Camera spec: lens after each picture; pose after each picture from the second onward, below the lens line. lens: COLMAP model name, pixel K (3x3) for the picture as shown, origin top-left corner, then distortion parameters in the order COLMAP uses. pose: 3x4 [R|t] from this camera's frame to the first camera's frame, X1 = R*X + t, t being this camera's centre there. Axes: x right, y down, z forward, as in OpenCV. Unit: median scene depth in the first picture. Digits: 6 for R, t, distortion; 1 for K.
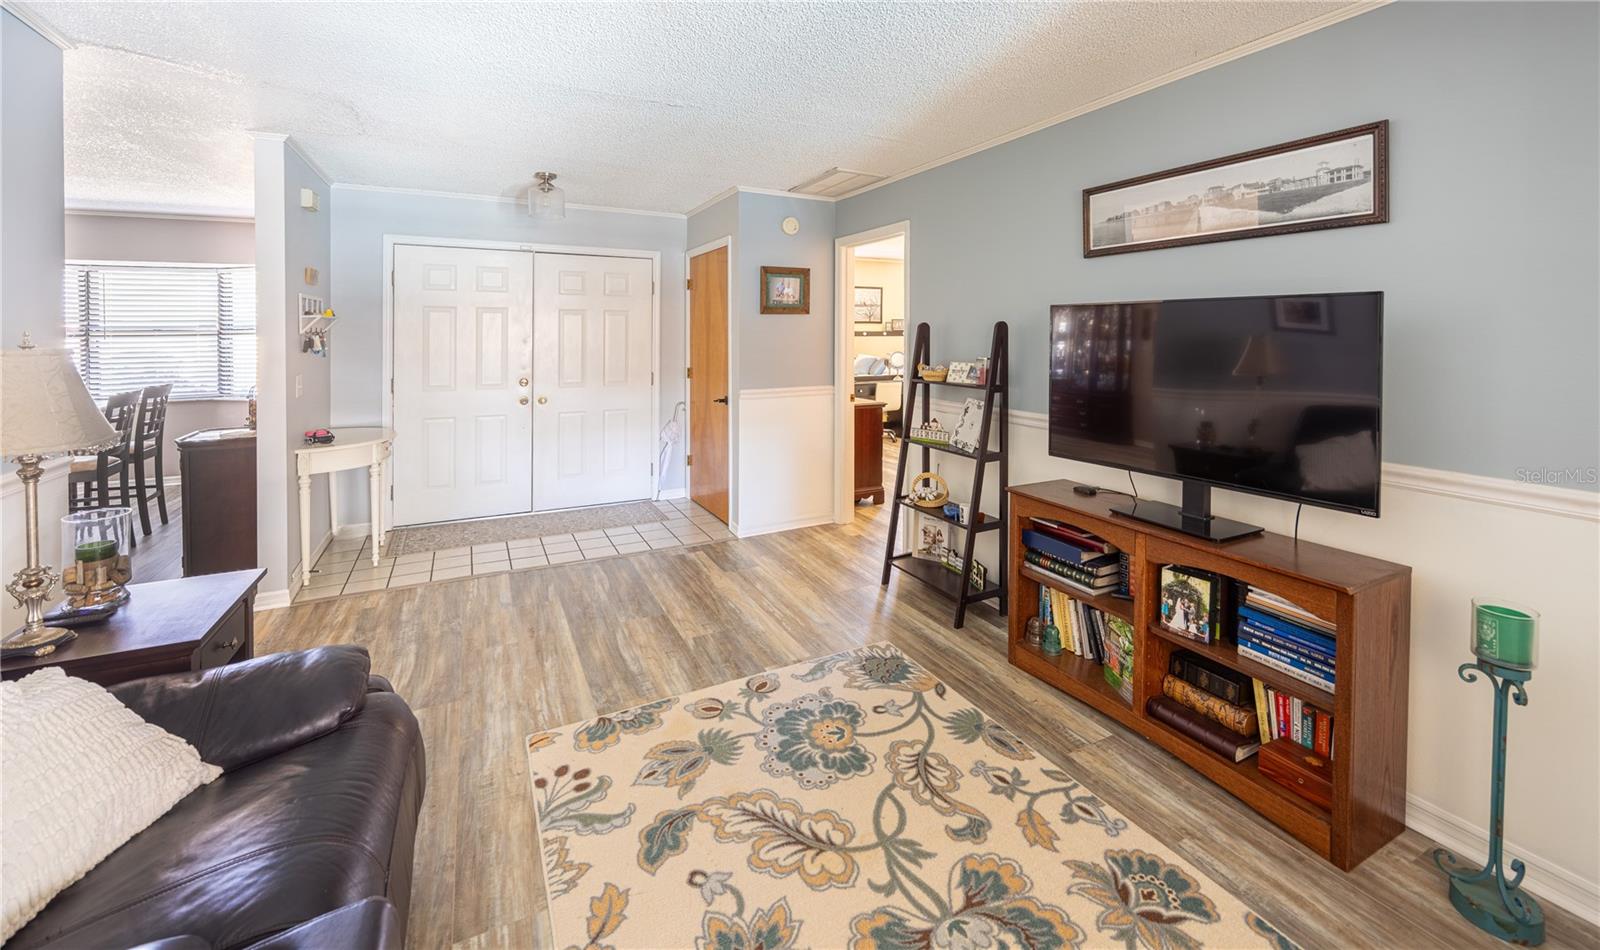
lens RADIAL K [[652.2, 0, 791.9], [0, 652.2, 336.4], [0, 0, 1]] dist [-0.001332, 0.000298]
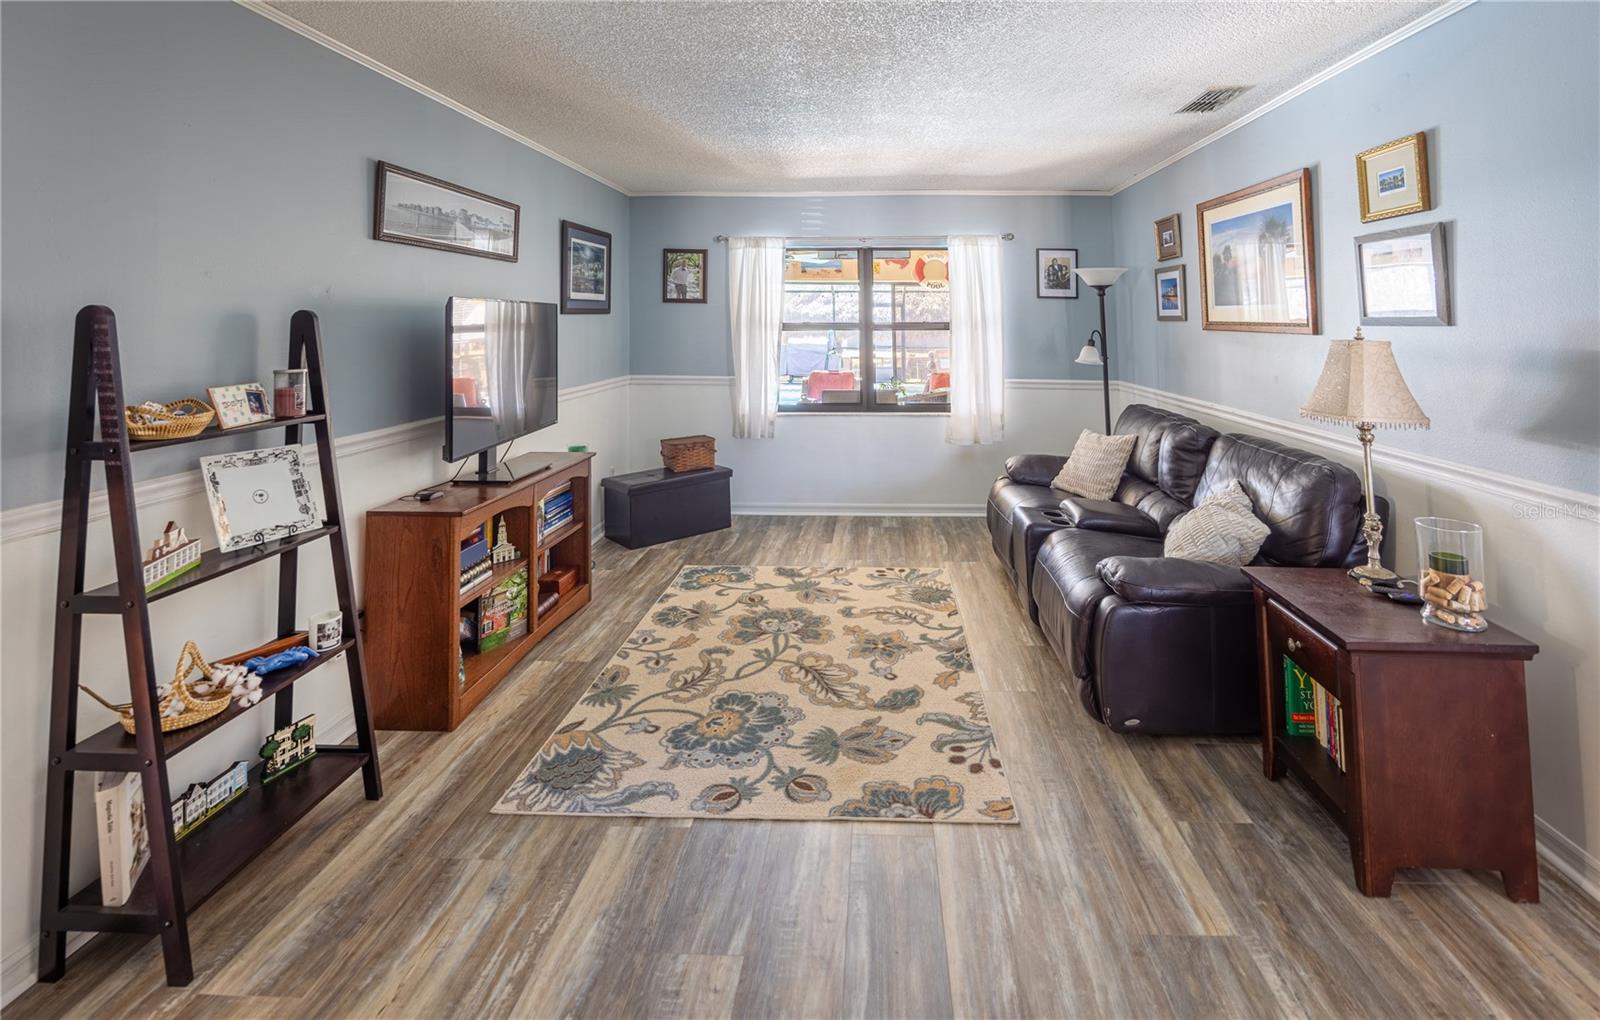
lens RADIAL K [[707.3, 0, 862.1], [0, 707.3, 275.8], [0, 0, 1]] dist [-0.000028, 0.000403]
pose [[-0.885211, 0.033287, 0.463998, -0.742166], [0.007760, 0.998355, -0.056816, -0.020615], [-0.465126, -0.046693, -0.884012, 2.120183]]
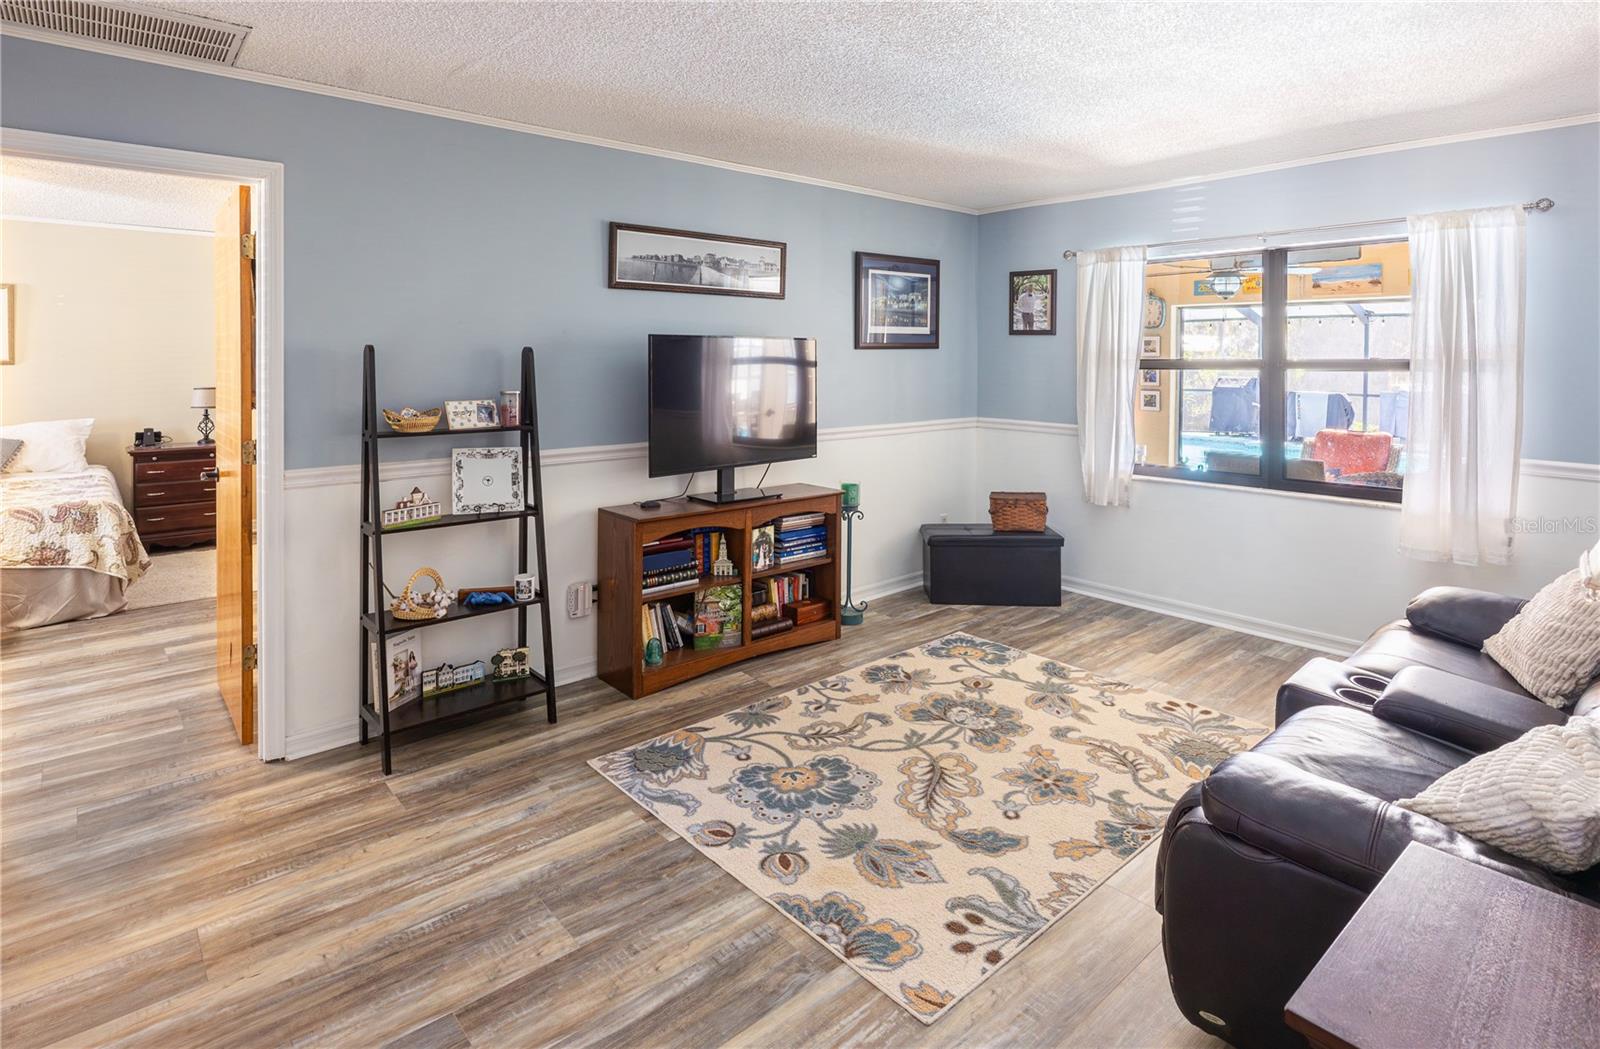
lens RADIAL K [[831.3, 0, 809.3], [0, 831.3, 365.2], [0, 0, 1]] dist [-0.002458, 0.002673]
pose [[-0.272034, -0.007352, 0.962260, -1.248758], [0.008226, 0.999917, 0.009965, -0.012042], [-0.962253, 0.010626, -0.271950, 1.460149]]
